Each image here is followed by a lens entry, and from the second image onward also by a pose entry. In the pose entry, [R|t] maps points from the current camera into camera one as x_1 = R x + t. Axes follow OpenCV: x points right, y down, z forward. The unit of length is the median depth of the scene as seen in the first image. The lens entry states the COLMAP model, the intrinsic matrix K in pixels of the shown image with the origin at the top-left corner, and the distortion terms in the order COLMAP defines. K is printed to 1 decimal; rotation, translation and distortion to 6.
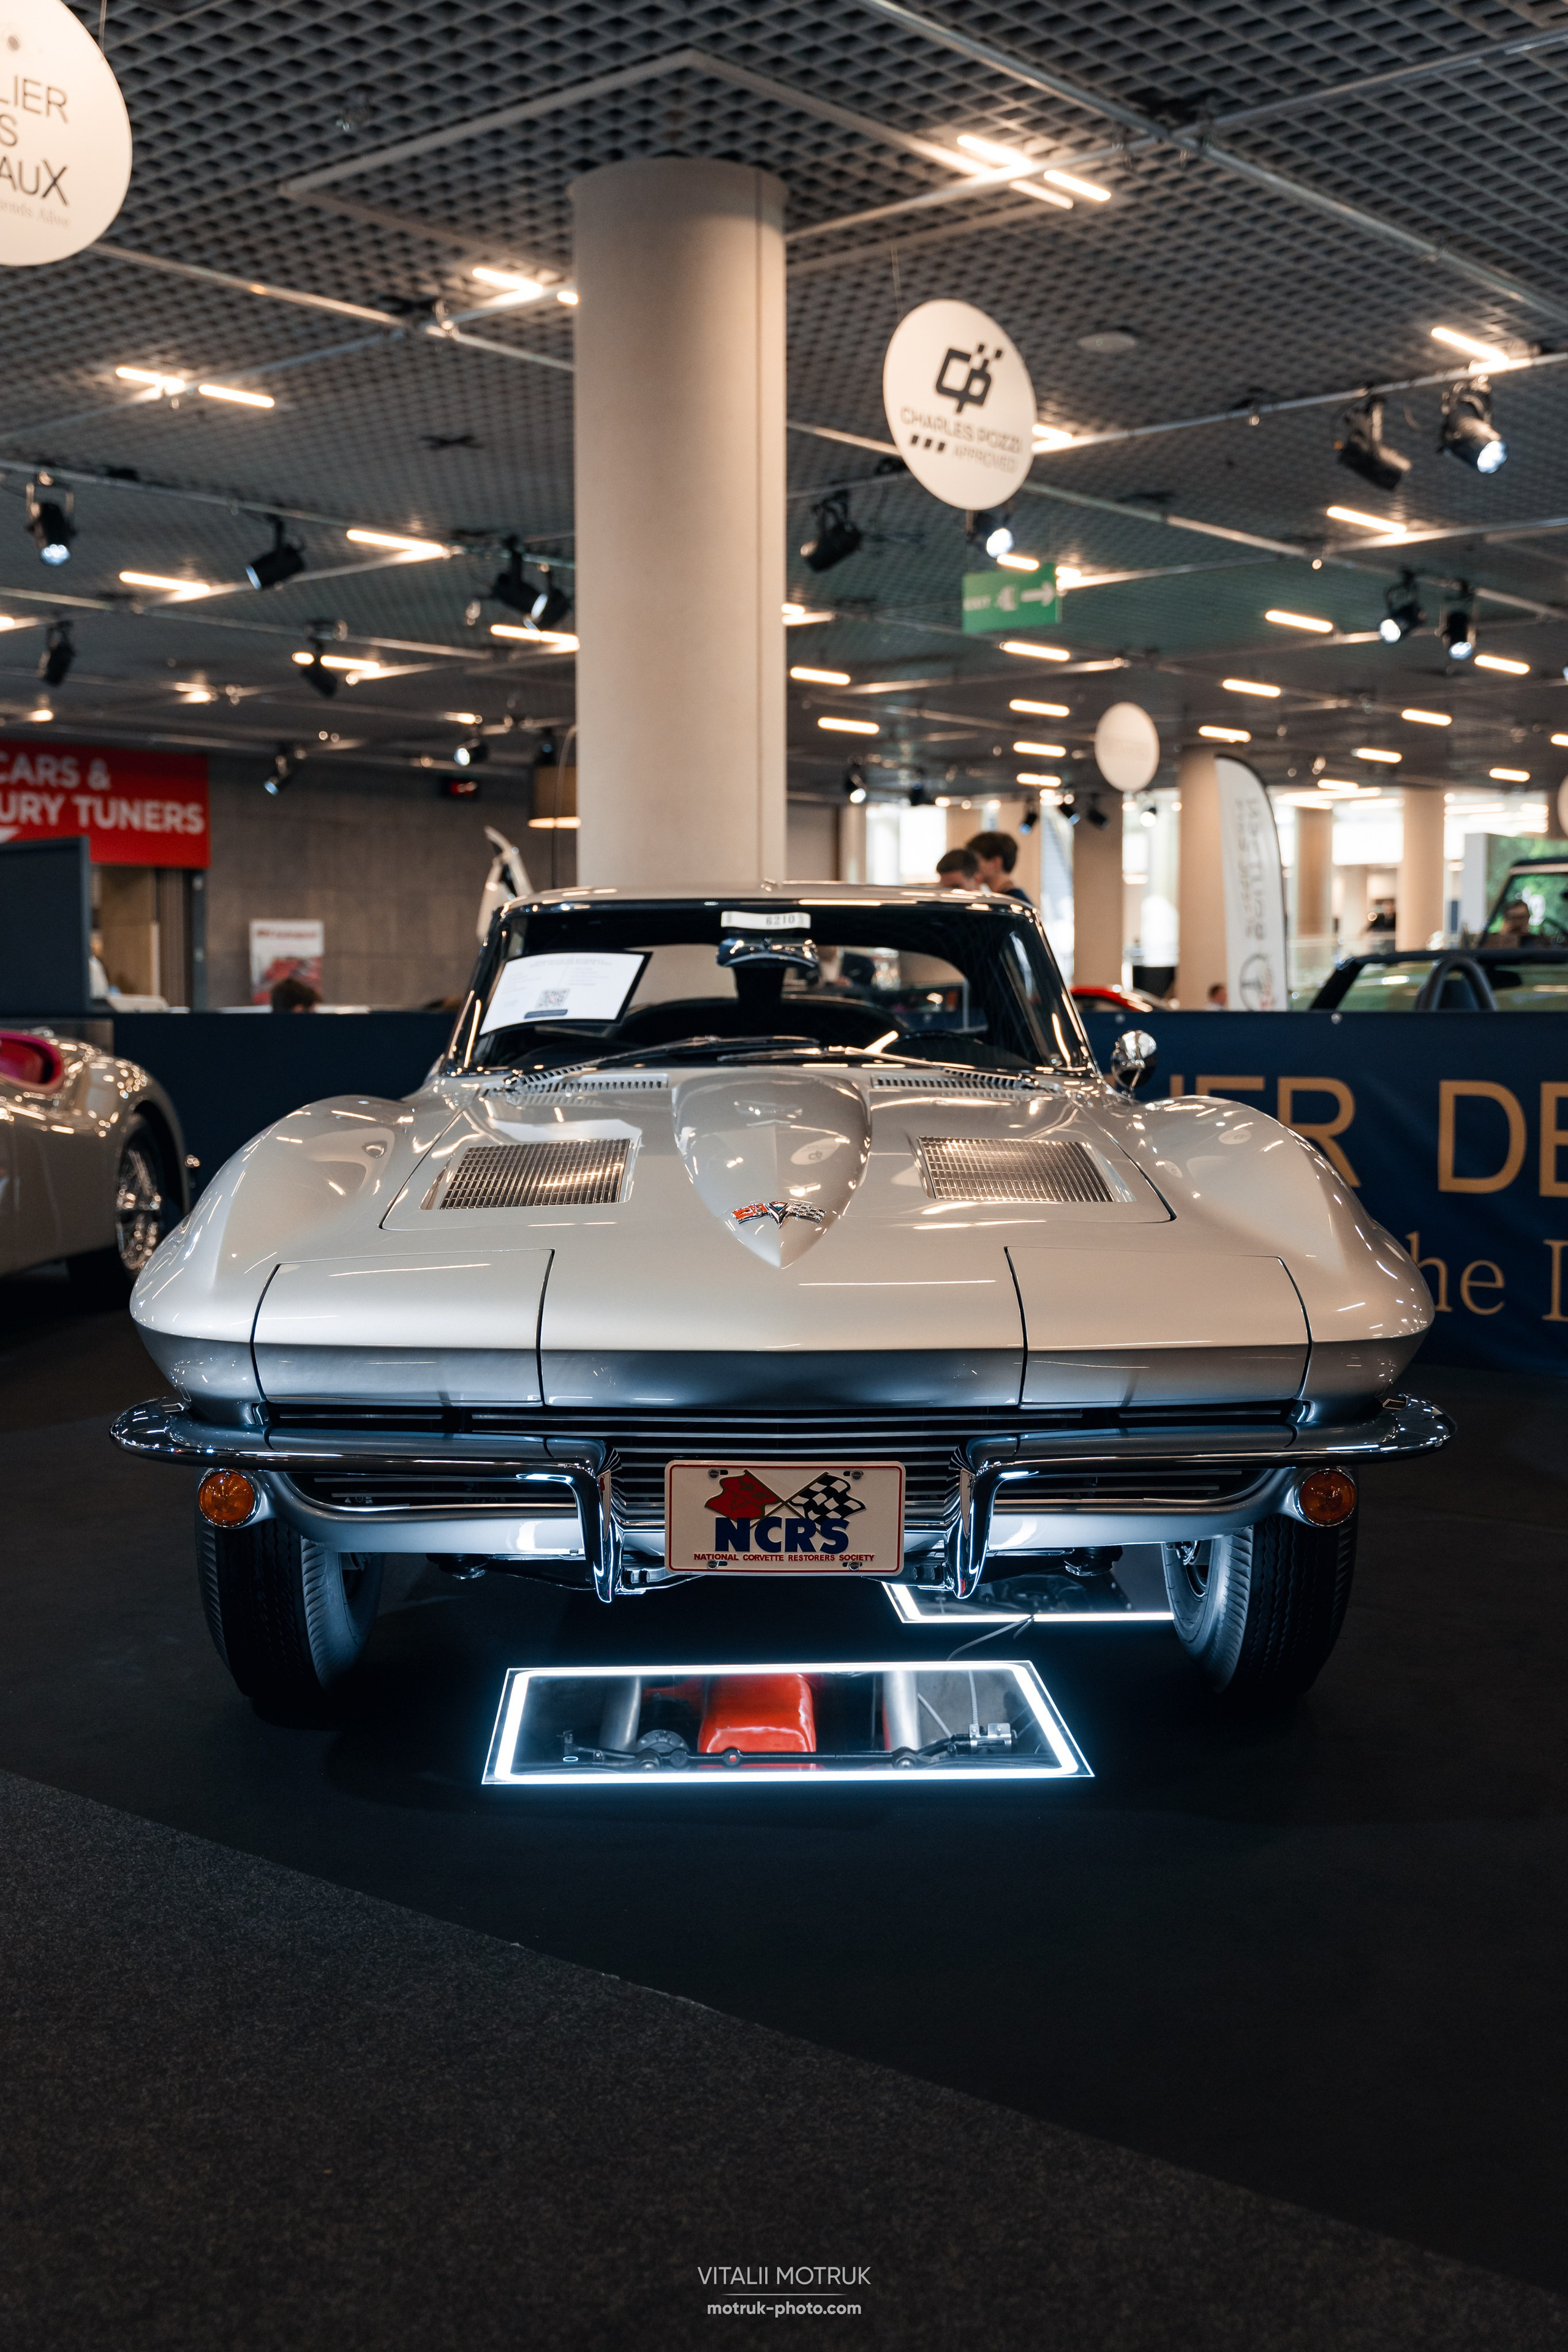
lens RADIAL K [[2633.2, 0, 784.0], [0, 2633.2, 1176.0], [0, 0, 1]] dist [0.014892, 0.027120]
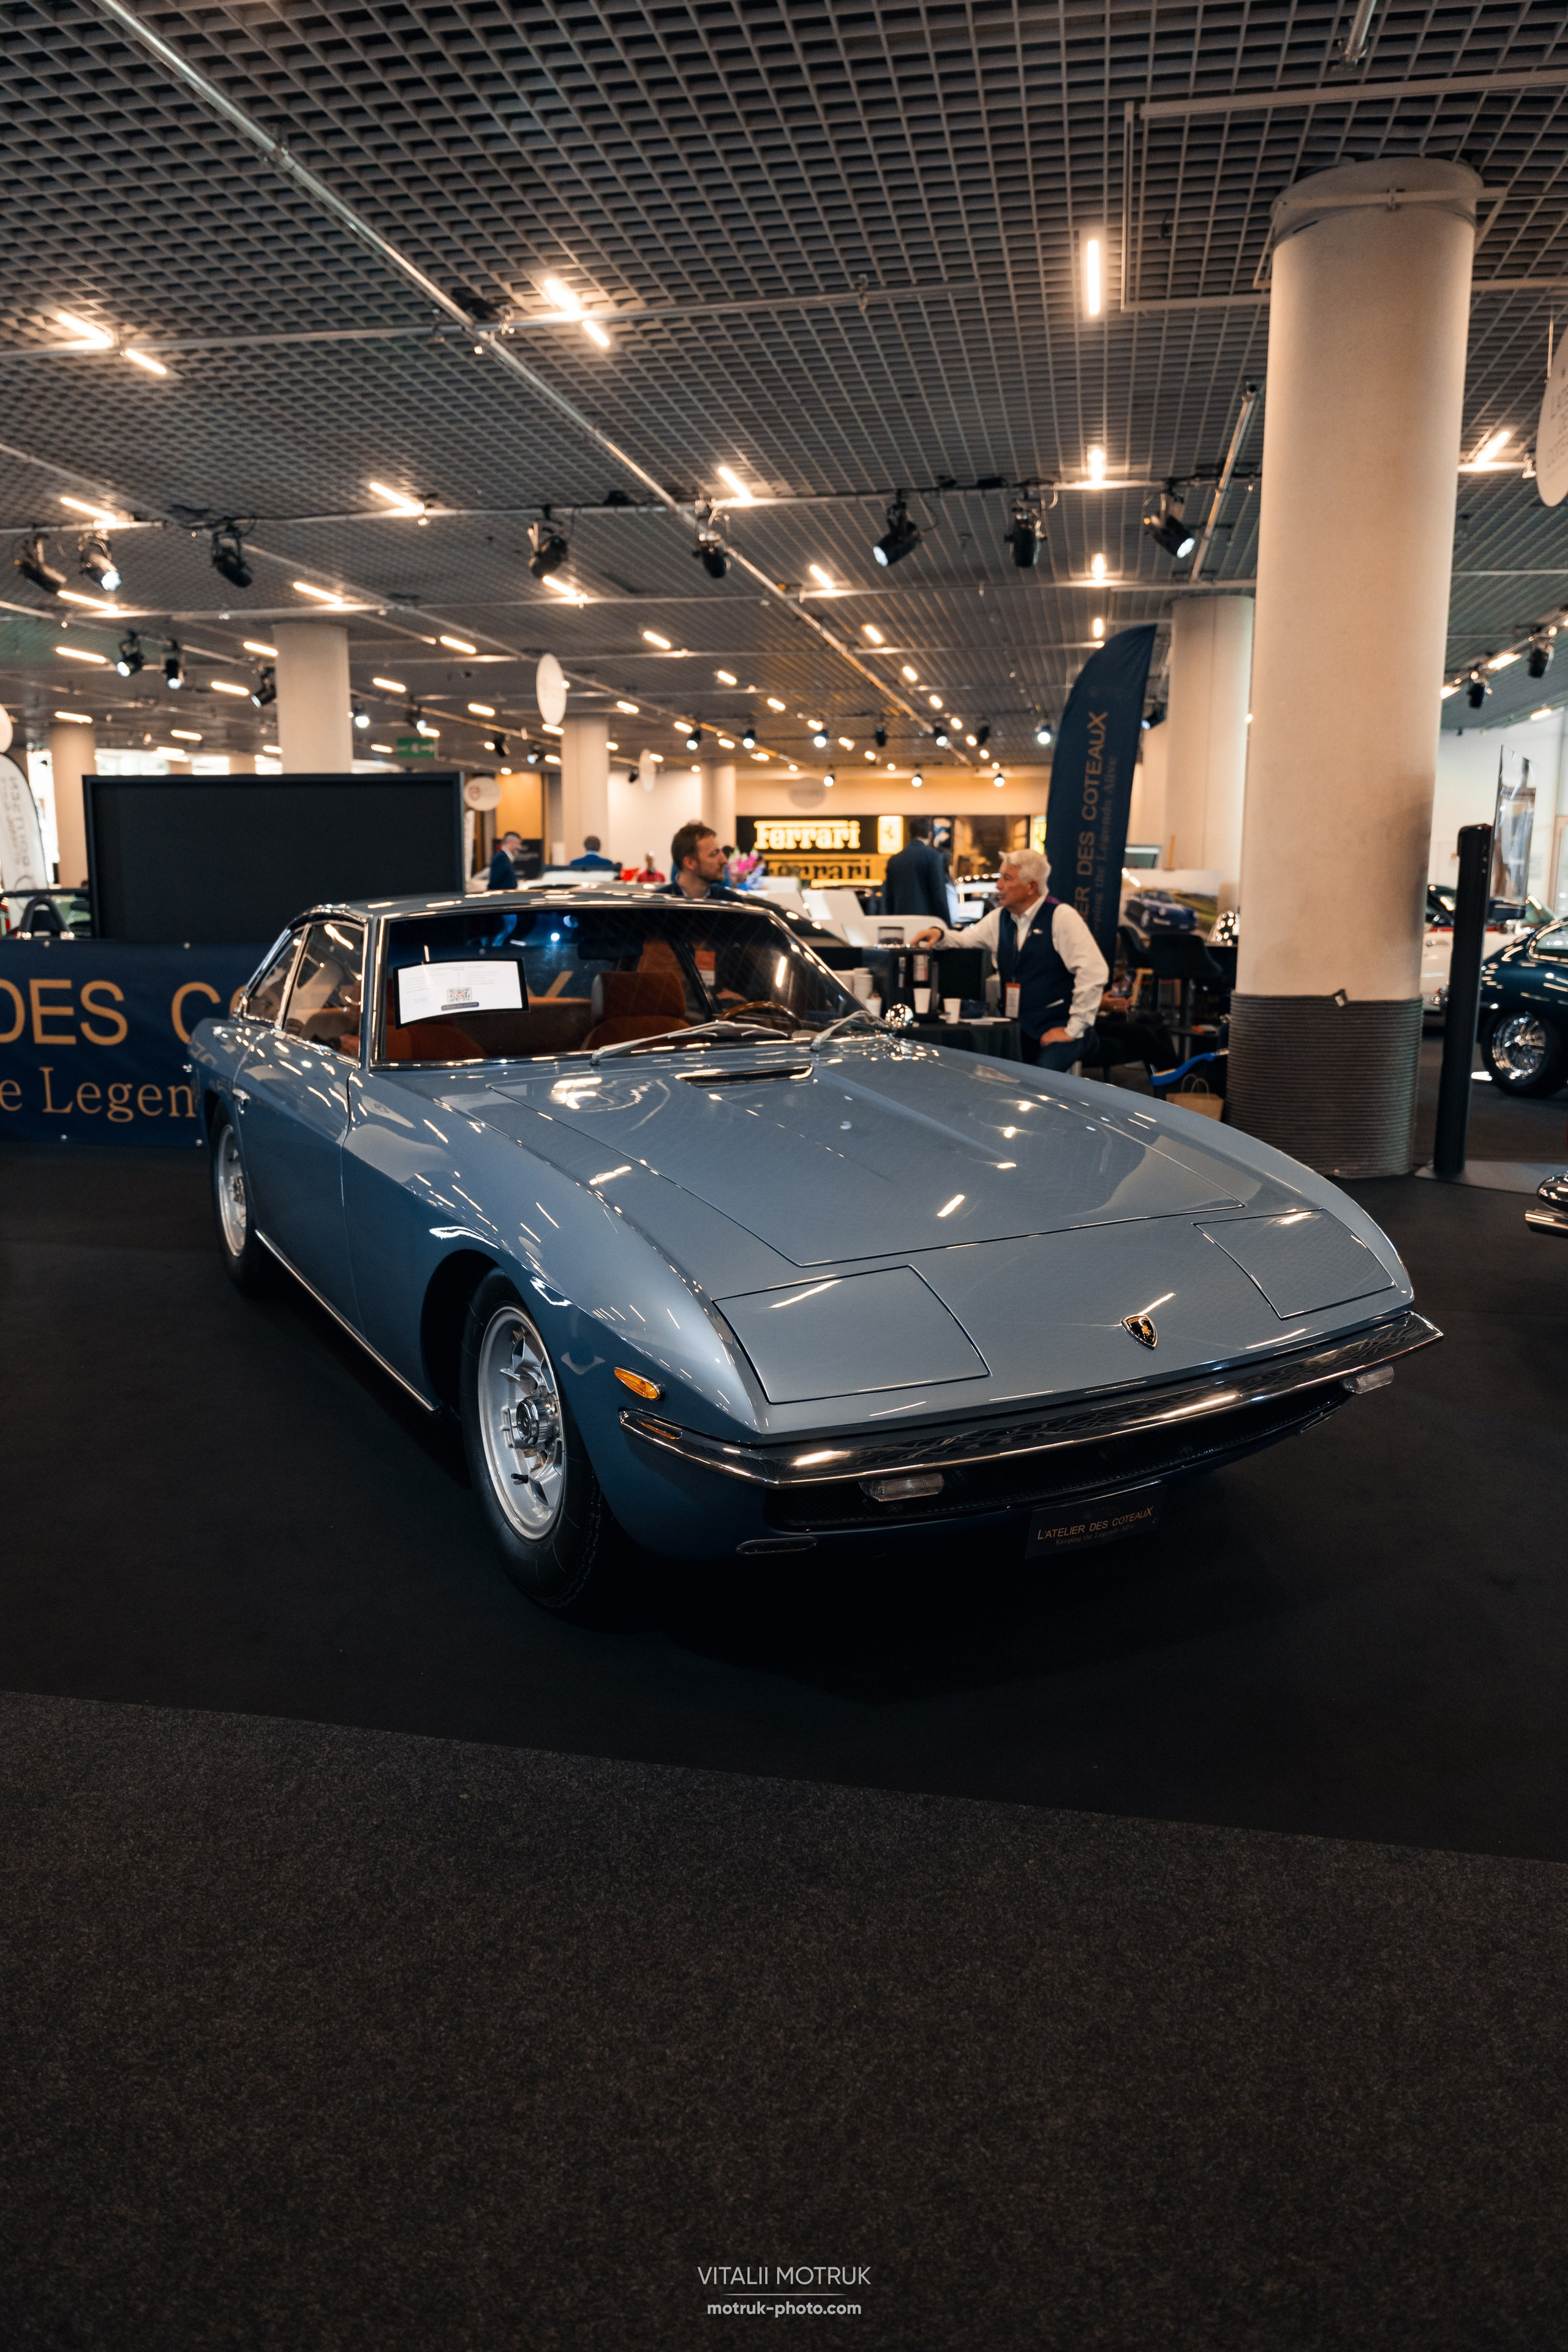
lens RADIAL K [[1577.8, 0, 781.8], [0, 1577.8, 1195.7], [0, 0, 1]] dist [0.012650, -0.019960]
pose [[0.868305, -0.092146, 0.487396, 0.130544], [0.026284, 0.989761, 0.140297, -0.019003], [-0.495333, -0.109010, 0.861836, -0.134911]]
